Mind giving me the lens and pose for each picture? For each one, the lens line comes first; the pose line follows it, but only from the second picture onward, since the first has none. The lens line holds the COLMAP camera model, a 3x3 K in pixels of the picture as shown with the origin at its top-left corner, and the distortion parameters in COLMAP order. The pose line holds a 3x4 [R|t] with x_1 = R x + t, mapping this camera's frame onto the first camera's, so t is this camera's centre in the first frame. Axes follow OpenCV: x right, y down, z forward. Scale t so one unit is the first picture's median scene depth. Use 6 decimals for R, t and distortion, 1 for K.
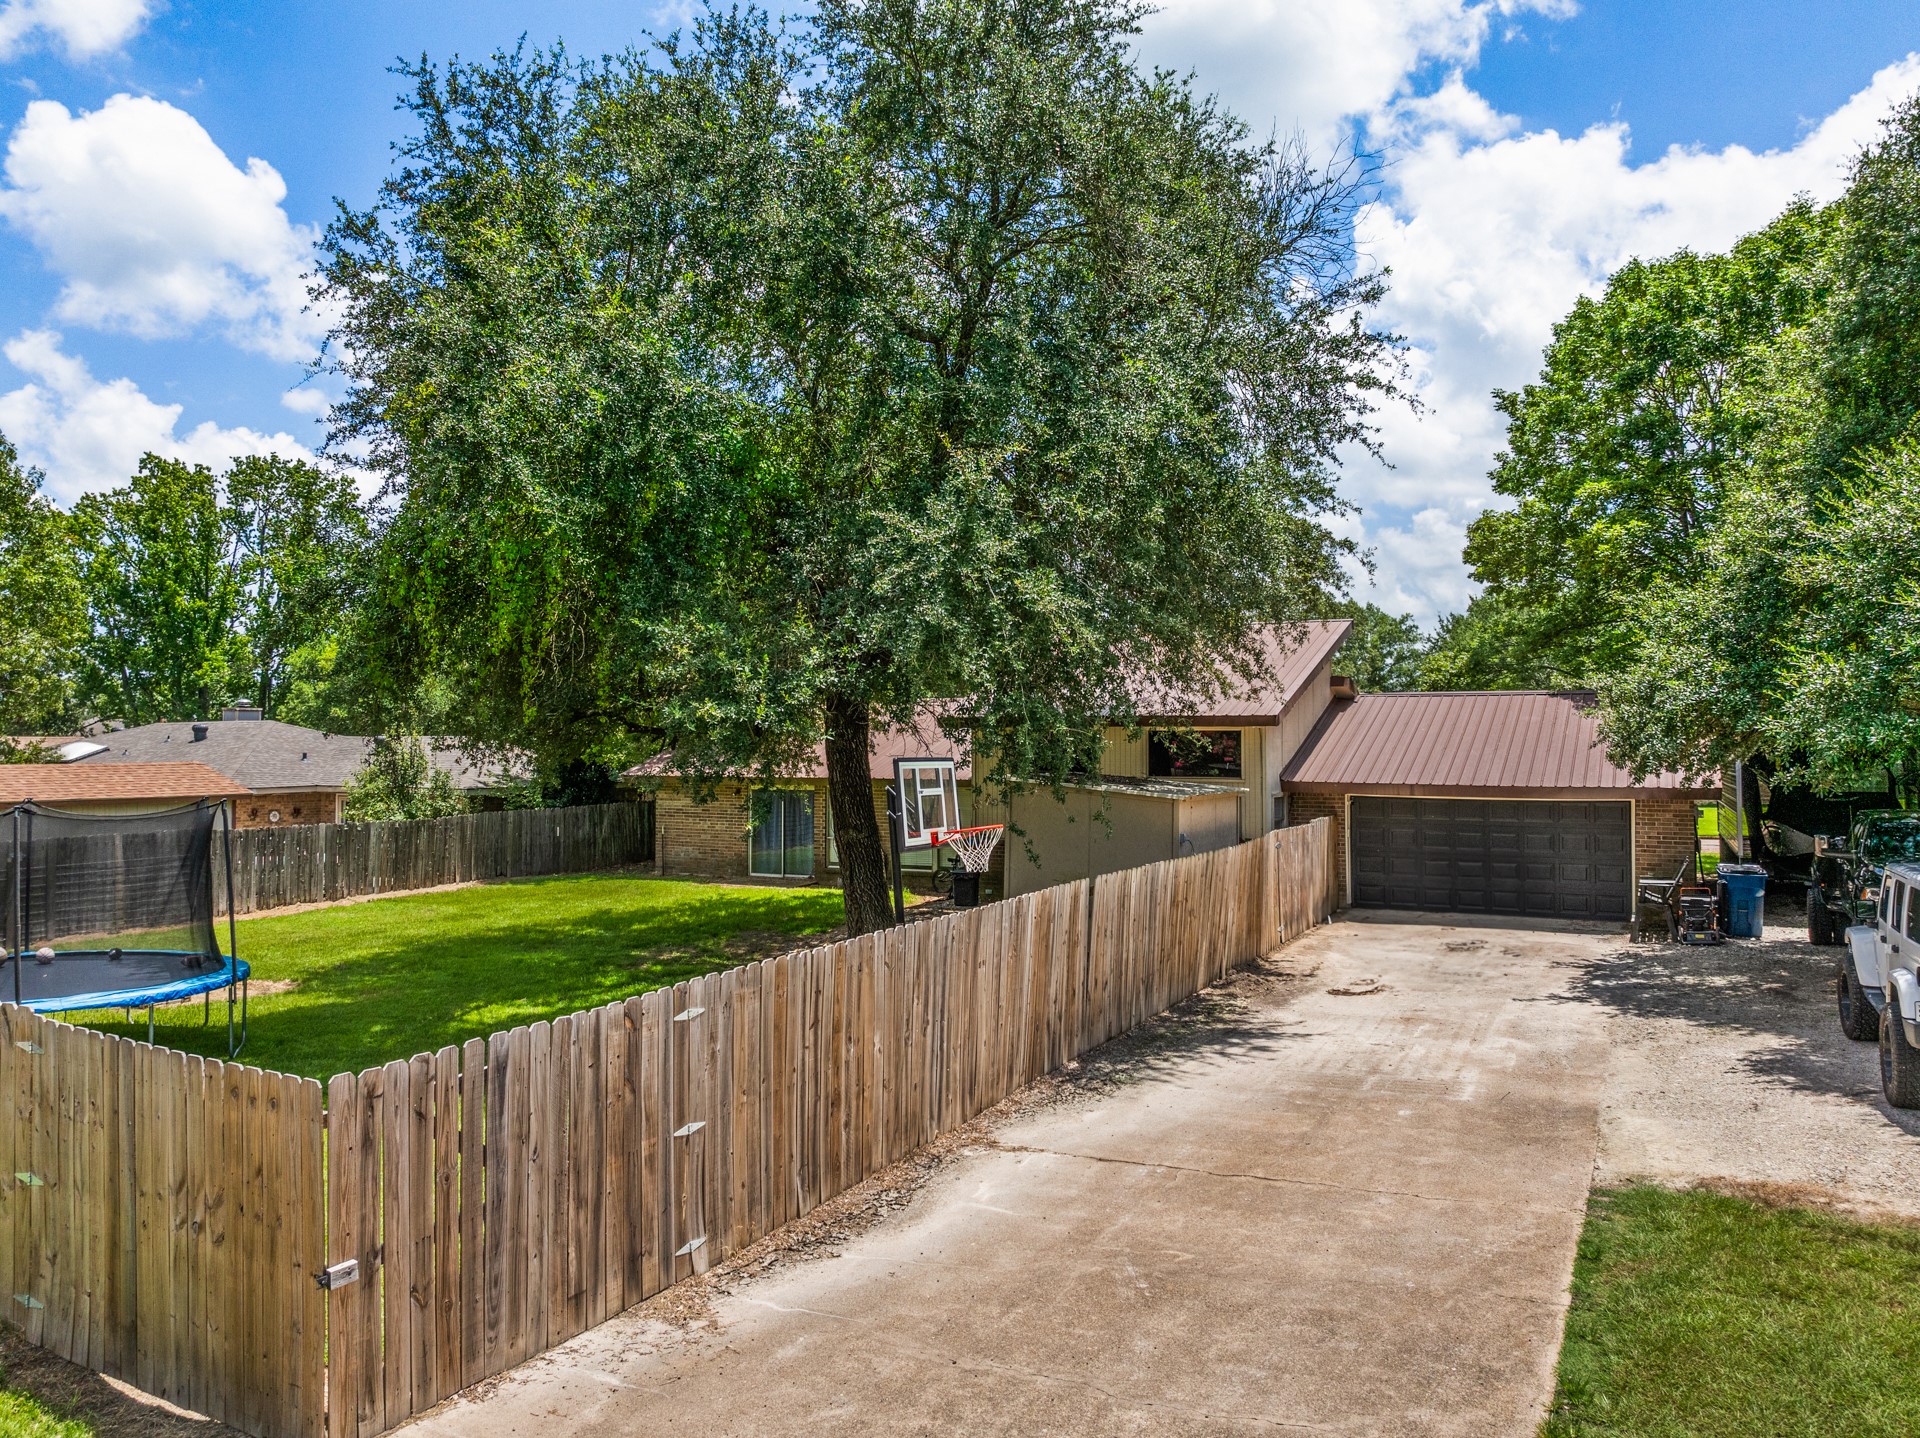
lens RADIAL K [[1335.7, 0, 999.4], [0, 1335.7, 713.7], [0, 0, 1]] dist [-0.038476, -0.001920]
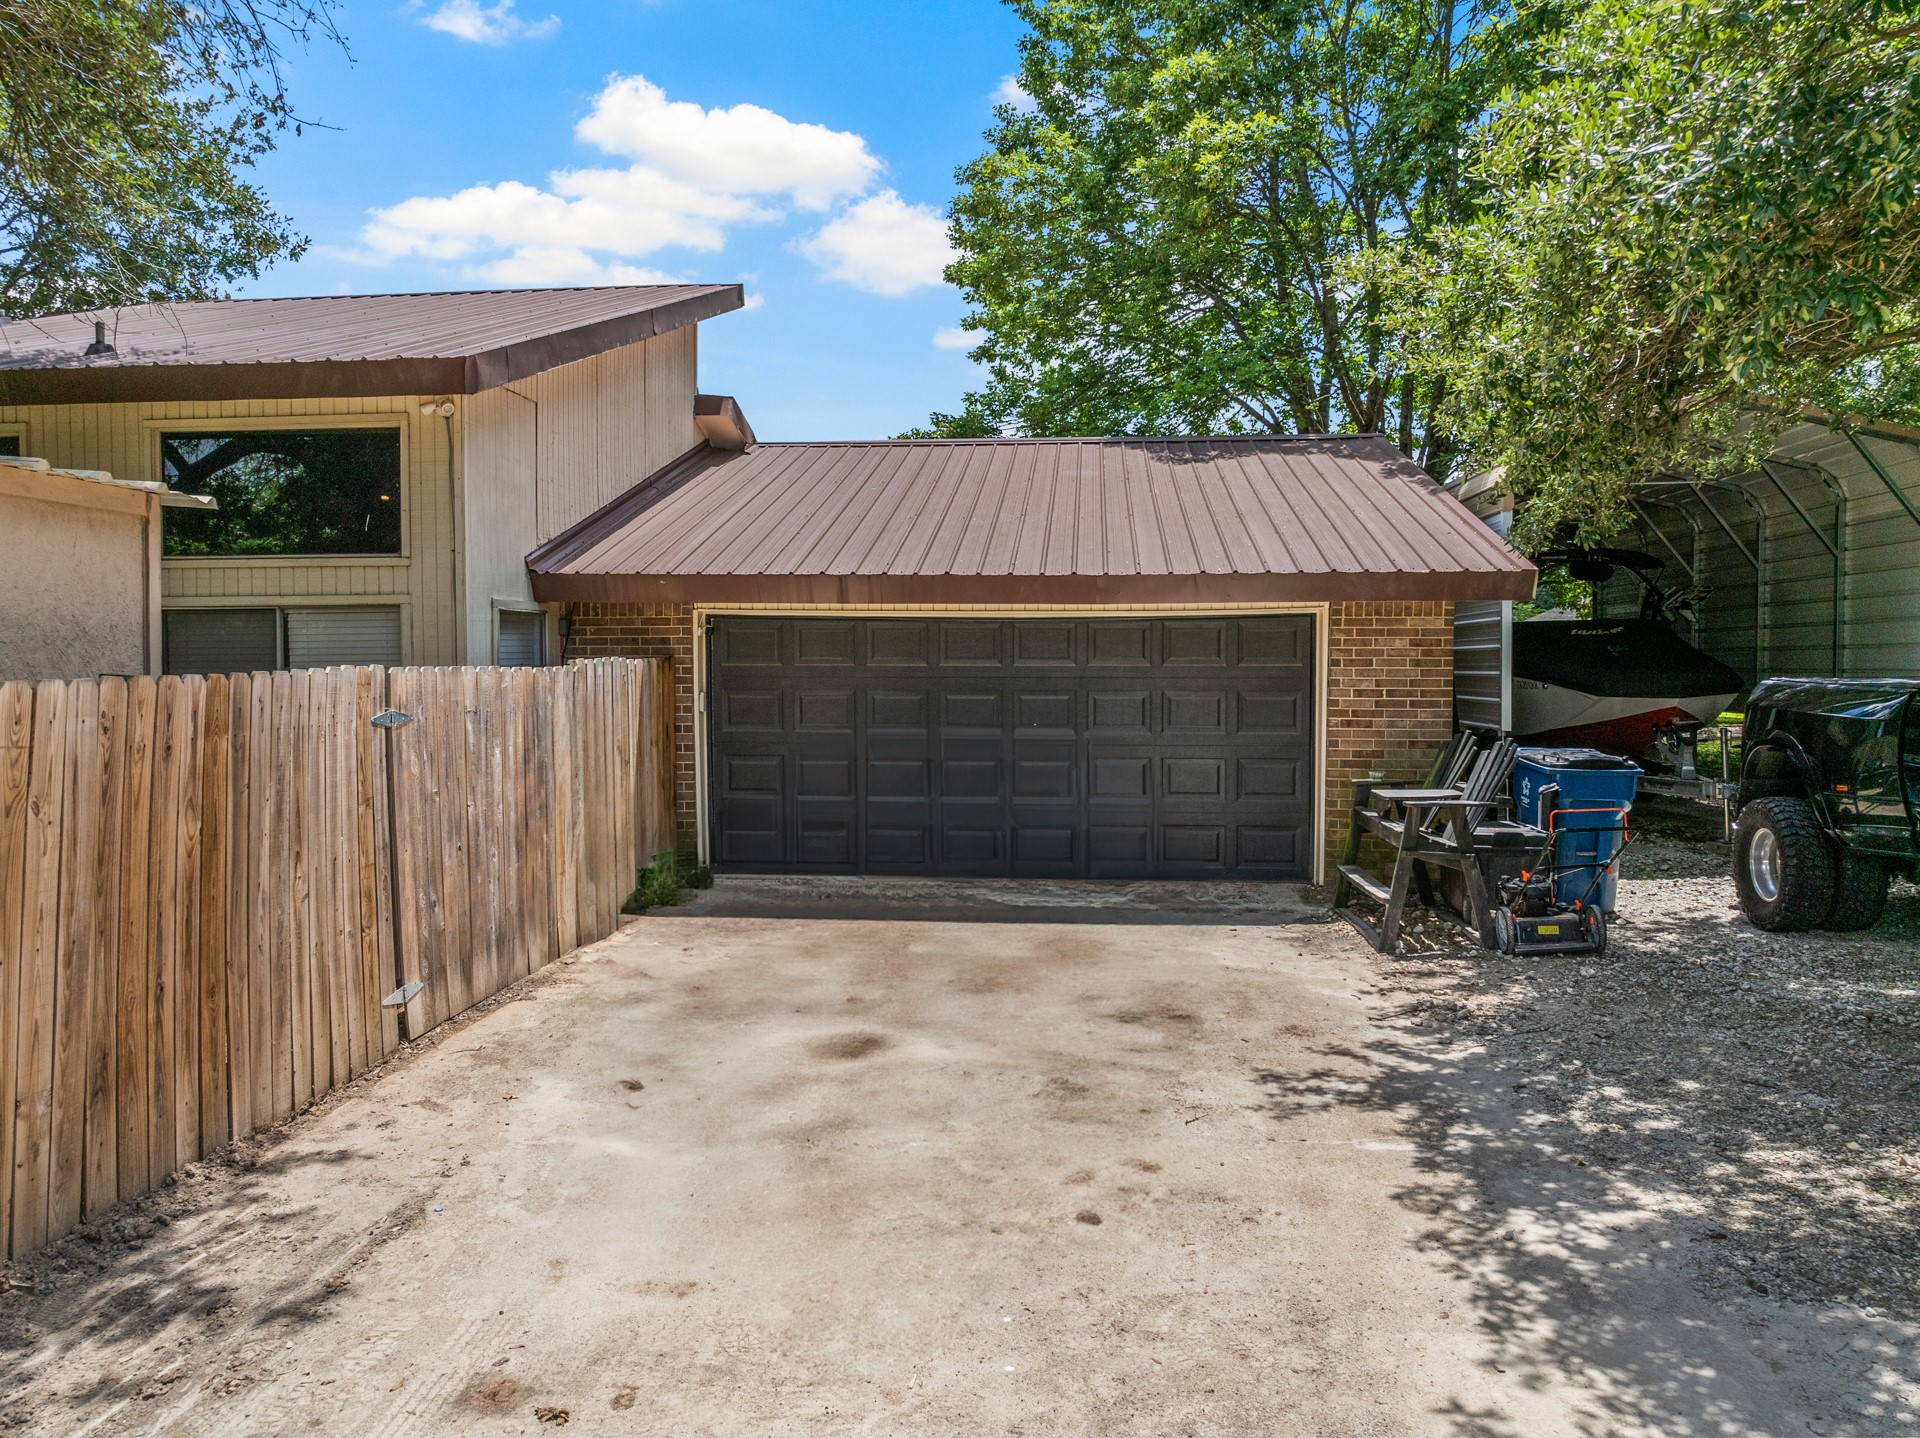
lens RADIAL K [[1335.7, 0, 999.4], [0, 1335.7, 713.7], [0, 0, 1]] dist [-0.038476, -0.001920]
pose [[0.924344, -0.013336, 0.381326, 0.188859], [-0.011141, 0.998020, 0.061910, 0.066846], [-0.381397, -0.061475, 0.922365, 0.571677]]
